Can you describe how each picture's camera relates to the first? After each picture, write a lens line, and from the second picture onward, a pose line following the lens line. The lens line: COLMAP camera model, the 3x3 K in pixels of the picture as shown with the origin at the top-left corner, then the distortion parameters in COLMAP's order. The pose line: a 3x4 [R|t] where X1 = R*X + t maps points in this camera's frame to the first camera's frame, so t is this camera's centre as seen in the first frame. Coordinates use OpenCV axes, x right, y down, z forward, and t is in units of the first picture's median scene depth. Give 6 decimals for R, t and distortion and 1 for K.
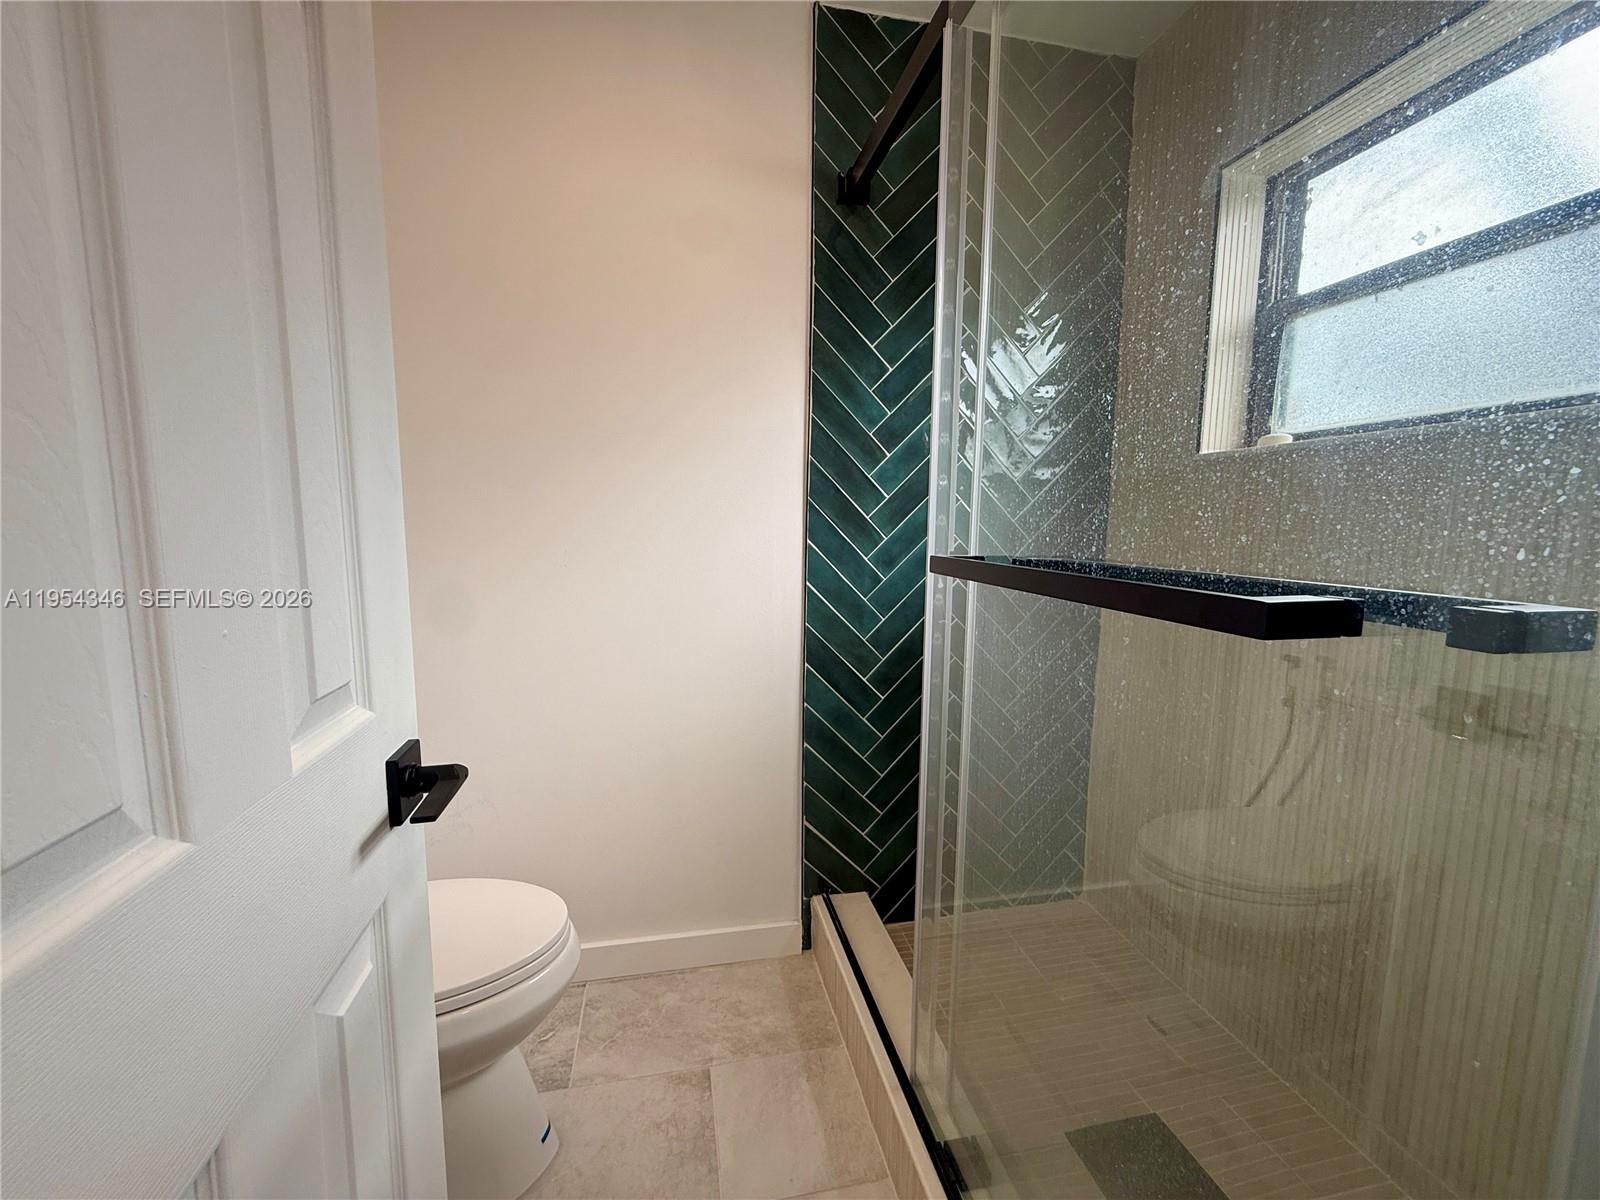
lens RADIAL K [[637.1, 0, 799.8], [0, 637.1, 599.6], [0, 0, 1]] dist [-0.000308, -0.000054]
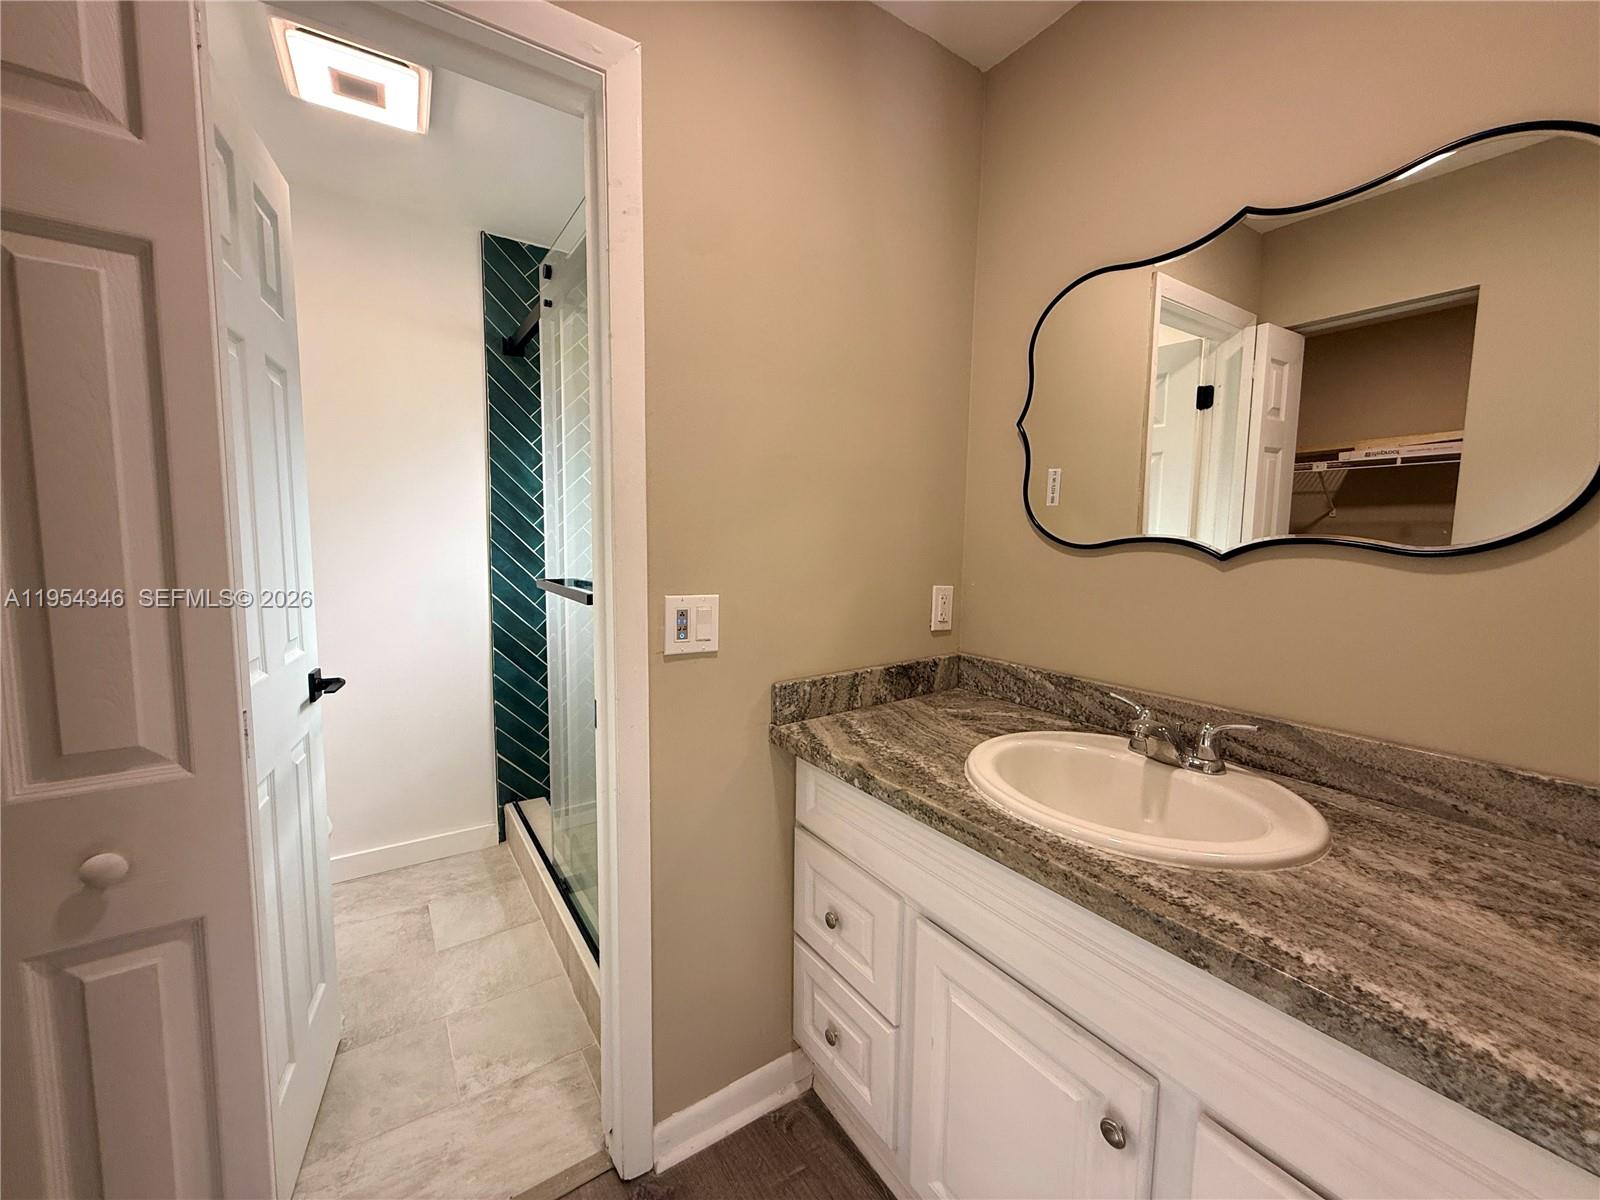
lens RADIAL K [[637.1, 0, 797.0], [0, 637.1, 595.7], [0, 0, 1]] dist [-0.000308, -0.000054]
pose [[0.926759, -0.033565, 0.374154, 0.117212], [0.041177, 0.999075, -0.012366, 0.025637], [-0.373393, 0.026867, 0.927284, -0.687815]]
